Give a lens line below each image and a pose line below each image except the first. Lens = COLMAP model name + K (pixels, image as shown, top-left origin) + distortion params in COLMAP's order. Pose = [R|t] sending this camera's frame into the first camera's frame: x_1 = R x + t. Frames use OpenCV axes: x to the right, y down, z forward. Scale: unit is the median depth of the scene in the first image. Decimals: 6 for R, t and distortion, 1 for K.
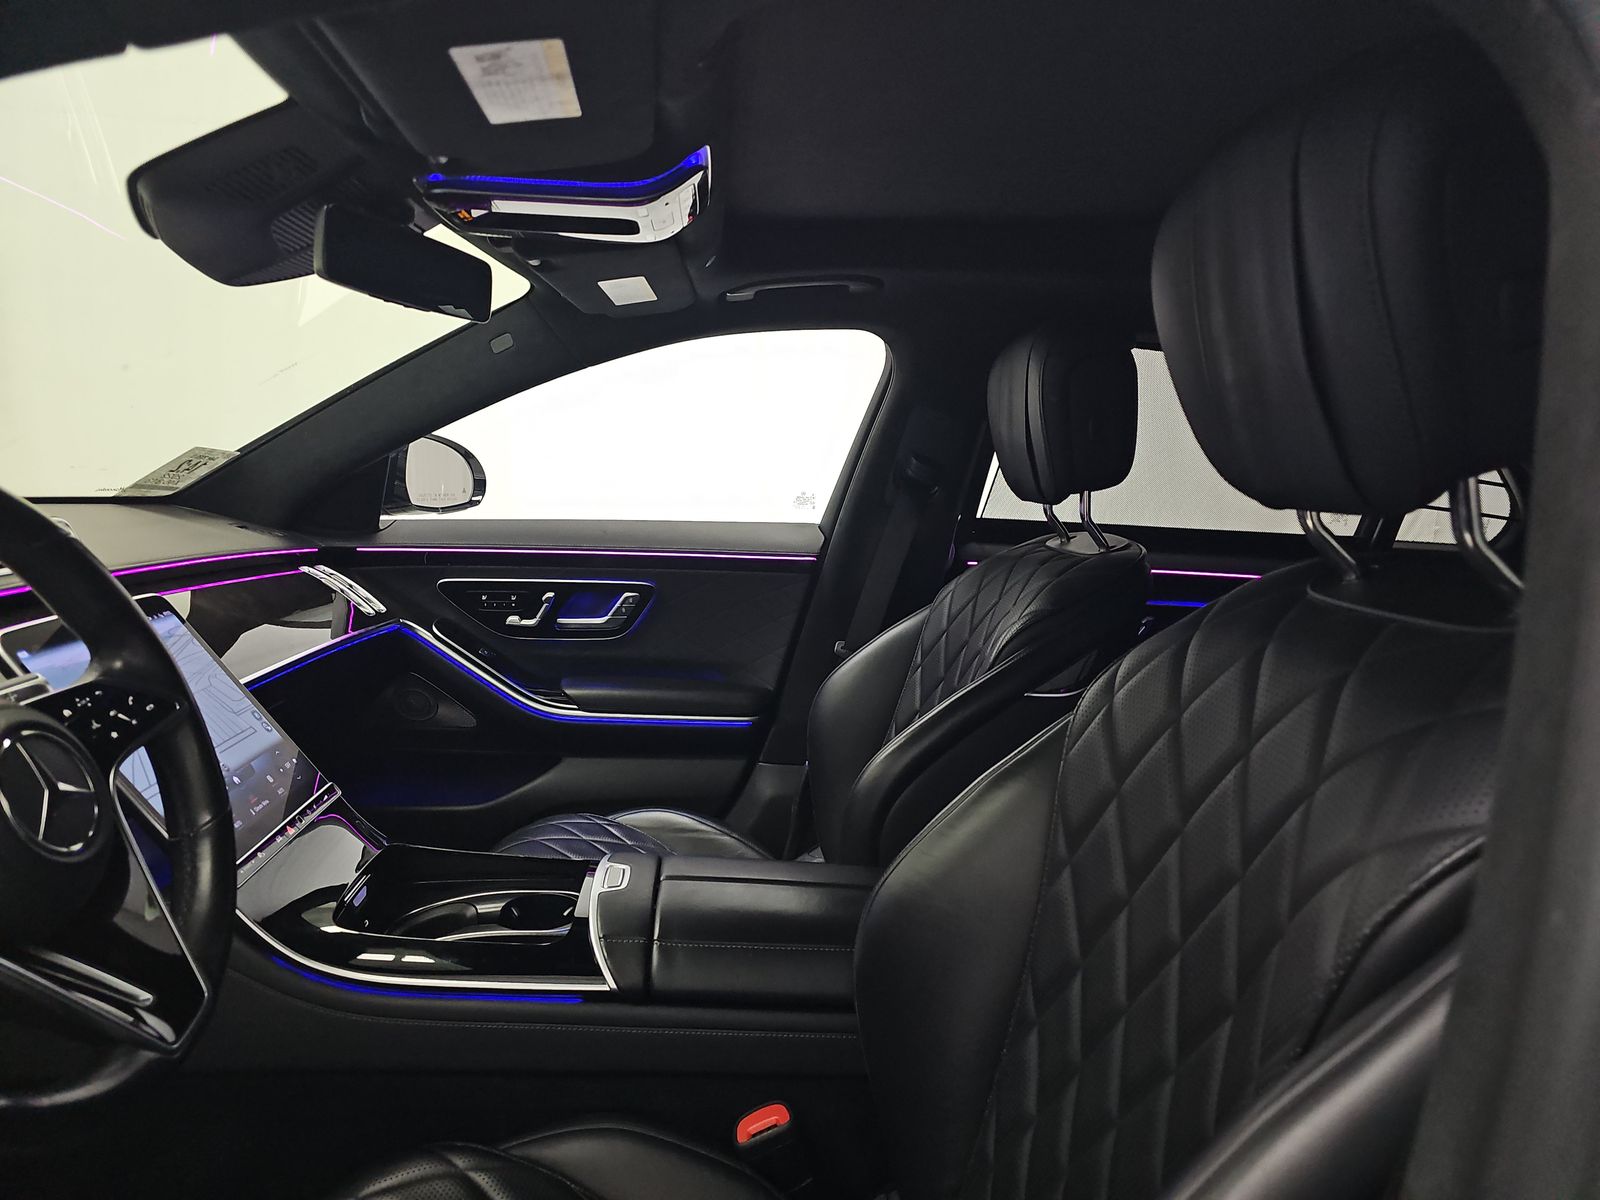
lens RADIAL K [[1154.0, 0, 800.0], [0, 1154.0, 600.0], [0, 0, 1]] dist [0.080427, -0.003305]
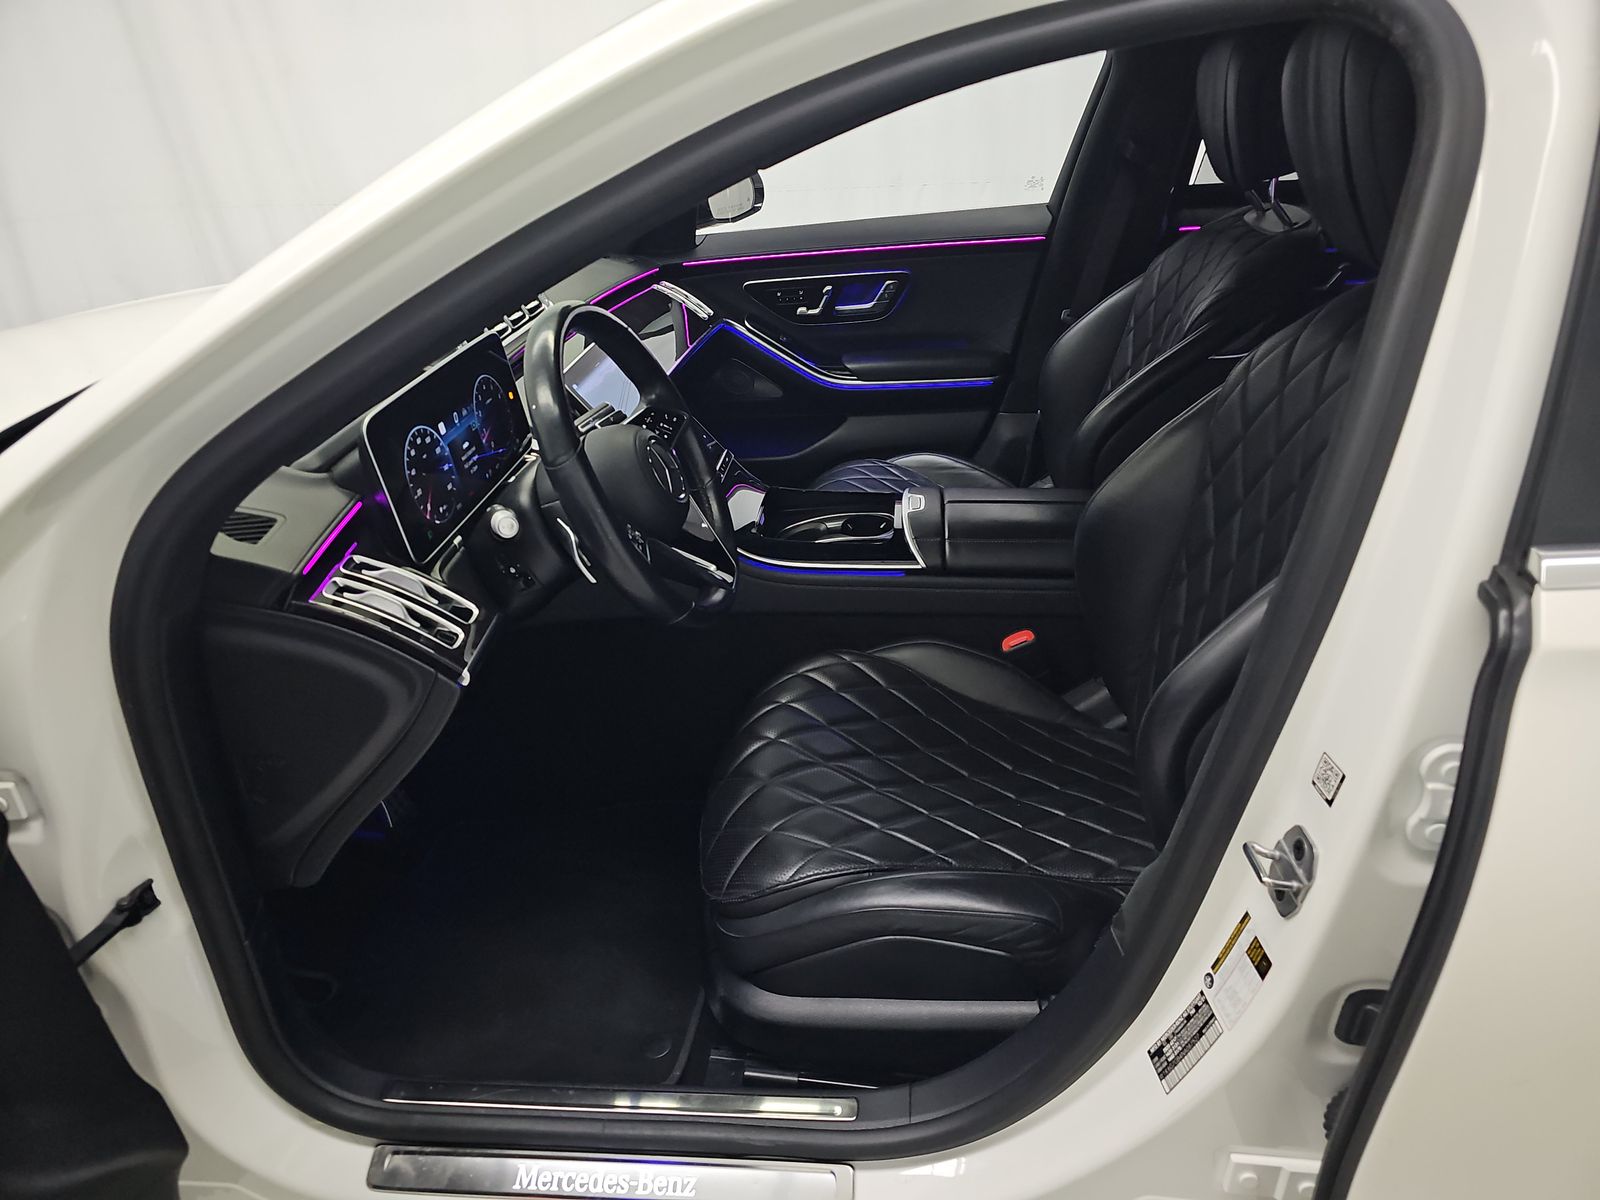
lens RADIAL K [[1154.0, 0, 800.0], [0, 1154.0, 600.0], [0, 0, 1]] dist [0.080427, -0.003305]
pose [[0.980536, -0.019596, -0.195357, -0.007136], [0.079352, 0.949675, 0.303021, -0.076241], [0.179587, -0.312625, 0.932746, -0.328202]]
